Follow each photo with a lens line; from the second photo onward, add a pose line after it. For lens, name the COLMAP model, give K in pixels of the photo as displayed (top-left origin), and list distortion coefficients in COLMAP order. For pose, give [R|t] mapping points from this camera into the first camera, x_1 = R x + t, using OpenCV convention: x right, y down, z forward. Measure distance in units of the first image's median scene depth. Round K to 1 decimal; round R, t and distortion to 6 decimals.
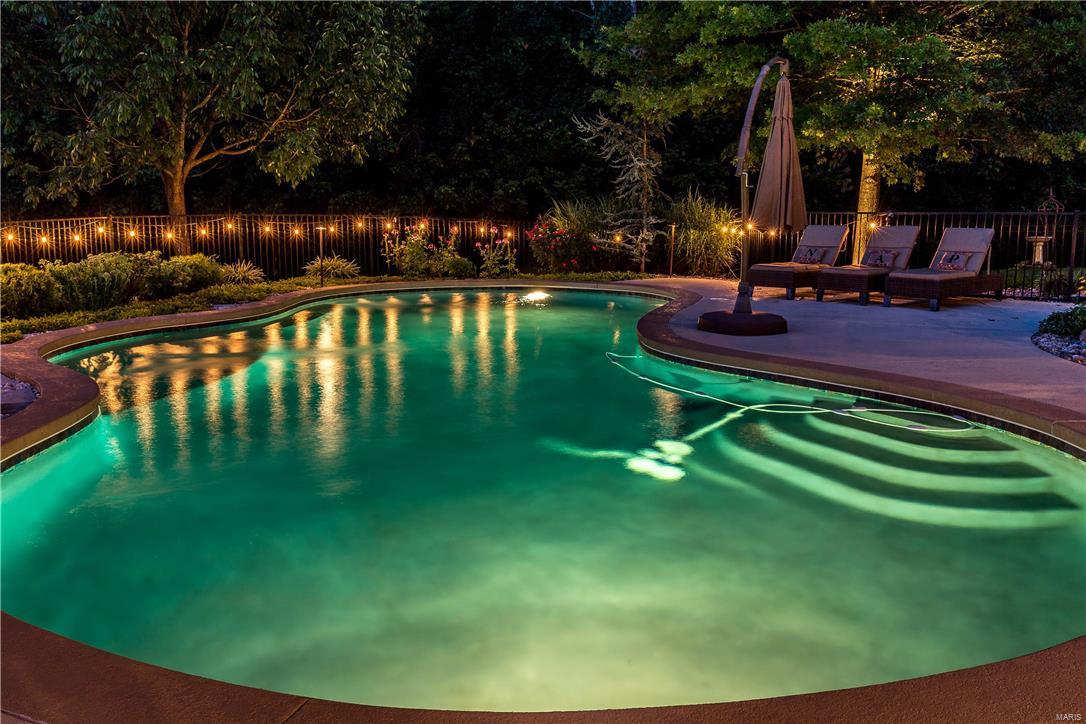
lens RADIAL K [[941.0, 0, 542.6], [0, 941.0, 366.5], [0, 0, 1]] dist [0.012729, -0.013663]
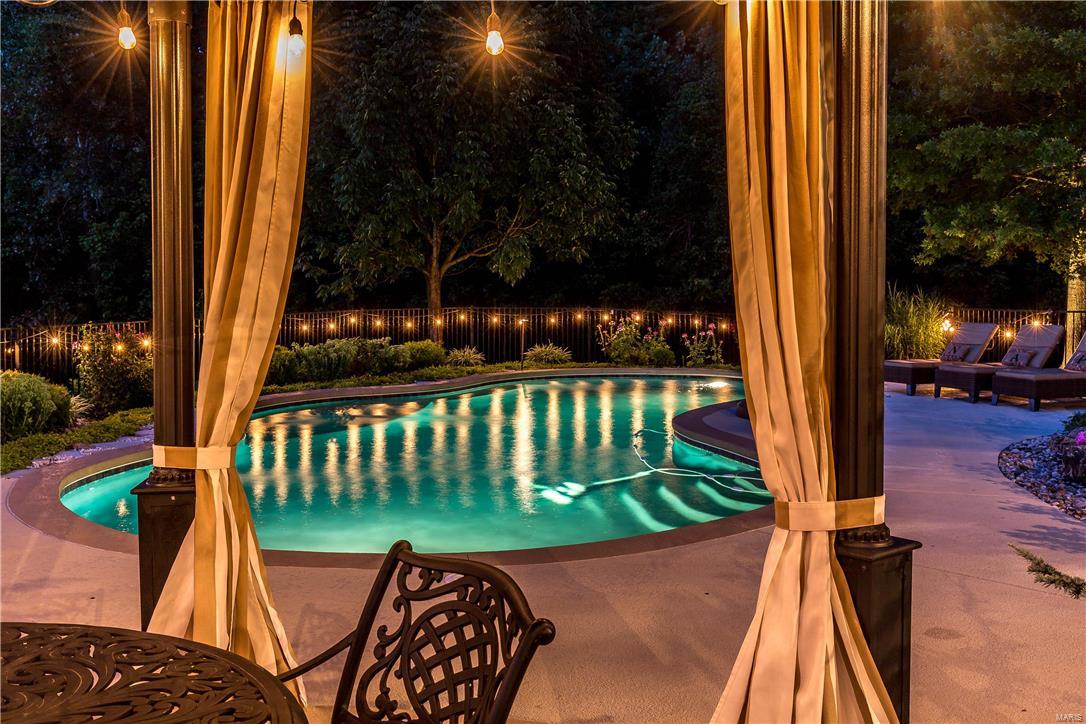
lens RADIAL K [[1052.0, 0, 545.1], [0, 1052.0, 351.2], [0, 0, 1]] dist [0.016897, 0.000000]
pose [[0.921477, 0.022506, -0.387779, 0.284803], [-0.064485, 0.993330, -0.095586, 0.014040], [0.383042, 0.113086, 0.916783, -0.175828]]
